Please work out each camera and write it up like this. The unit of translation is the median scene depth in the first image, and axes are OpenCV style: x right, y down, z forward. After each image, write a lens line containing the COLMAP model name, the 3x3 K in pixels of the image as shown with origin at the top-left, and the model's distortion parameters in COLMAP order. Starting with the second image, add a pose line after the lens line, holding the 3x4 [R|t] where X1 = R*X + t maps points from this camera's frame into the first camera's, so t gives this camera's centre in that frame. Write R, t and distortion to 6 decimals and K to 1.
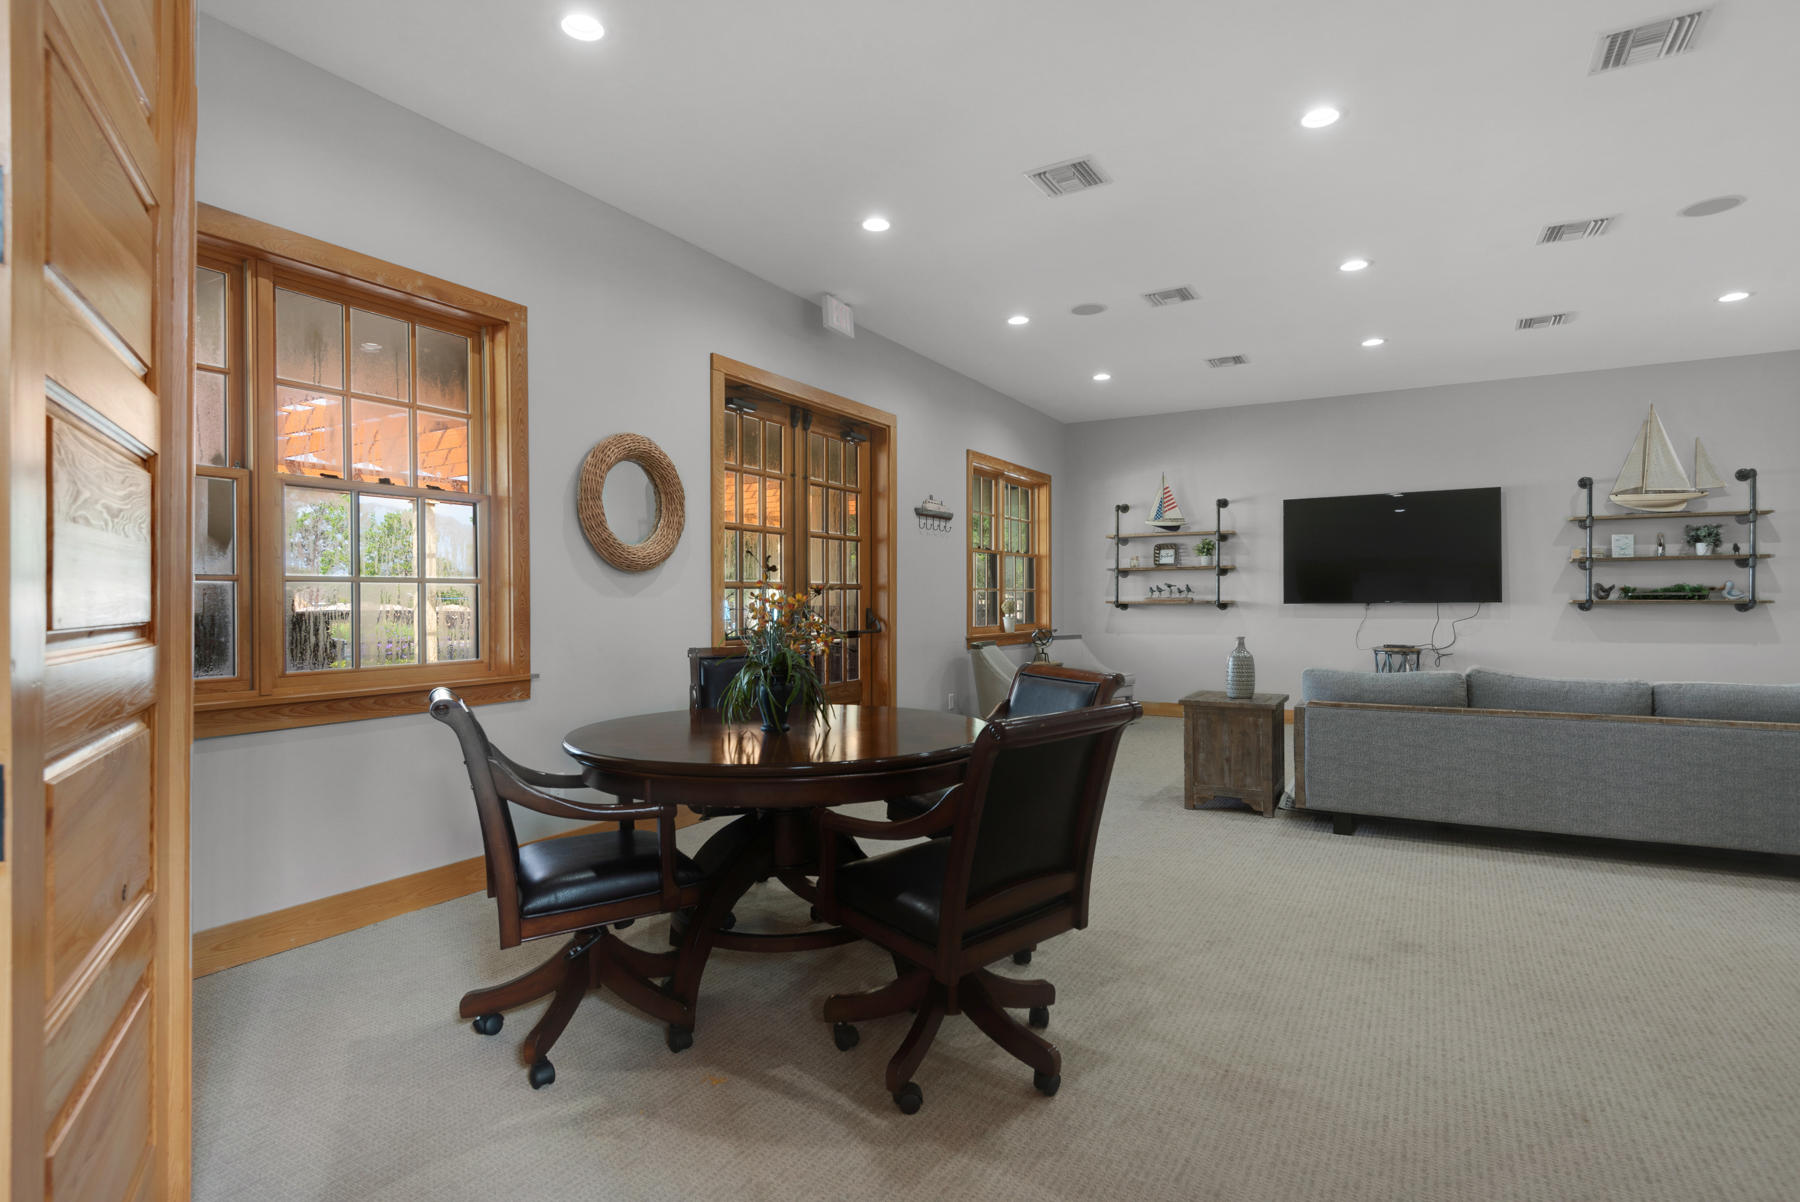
lens RADIAL K [[933.5, 0, 910.8], [0, 933.5, 599.9], [0, 0, 1]] dist [0.013479, -0.002927]
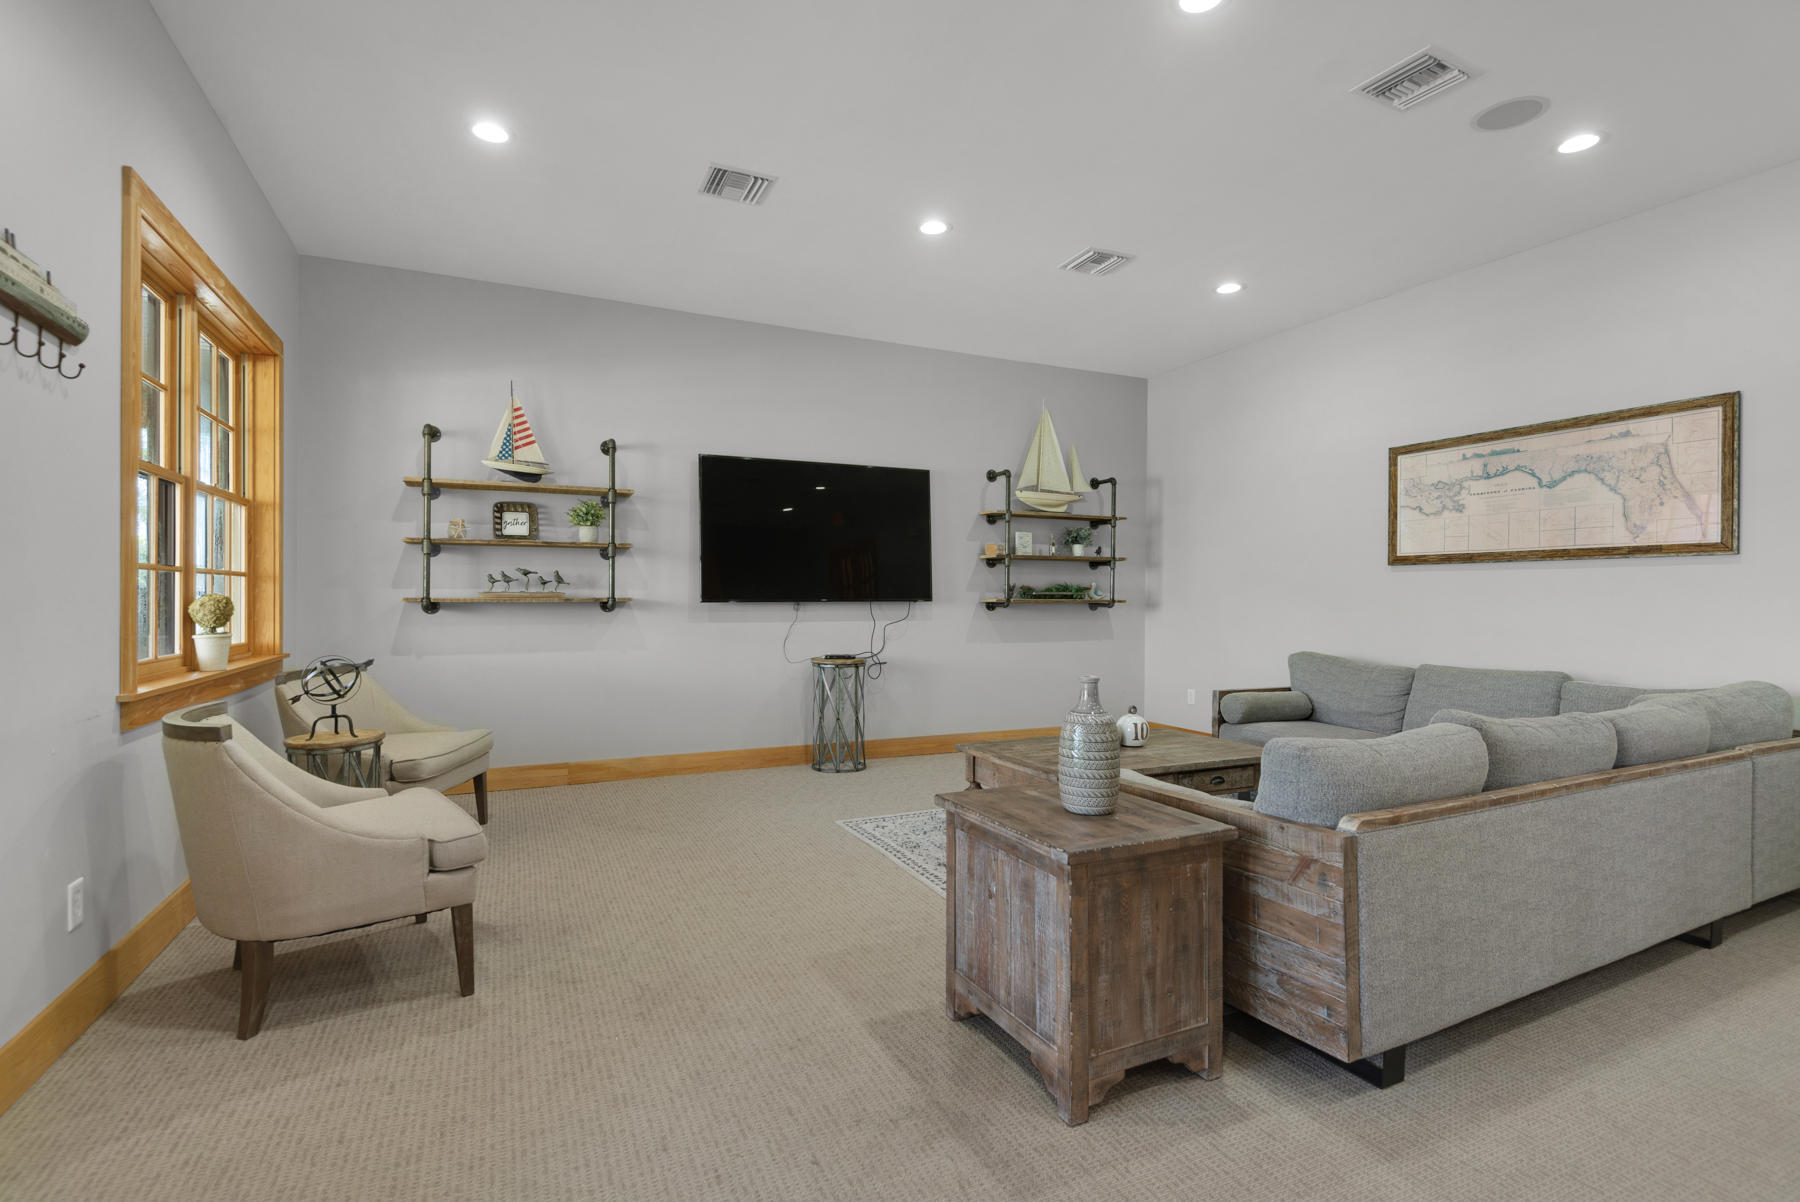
lens RADIAL K [[862.8, 0, 917.2], [0, 862.8, 591.9], [0, 0, 1]] dist [0.010587, -0.001699]
pose [[0.585636, 0.010750, 0.810503, -0.025862], [-0.006105, 0.999942, -0.008851, 0.000679], [-0.810551, 0.000235, 0.585668, 0.495614]]
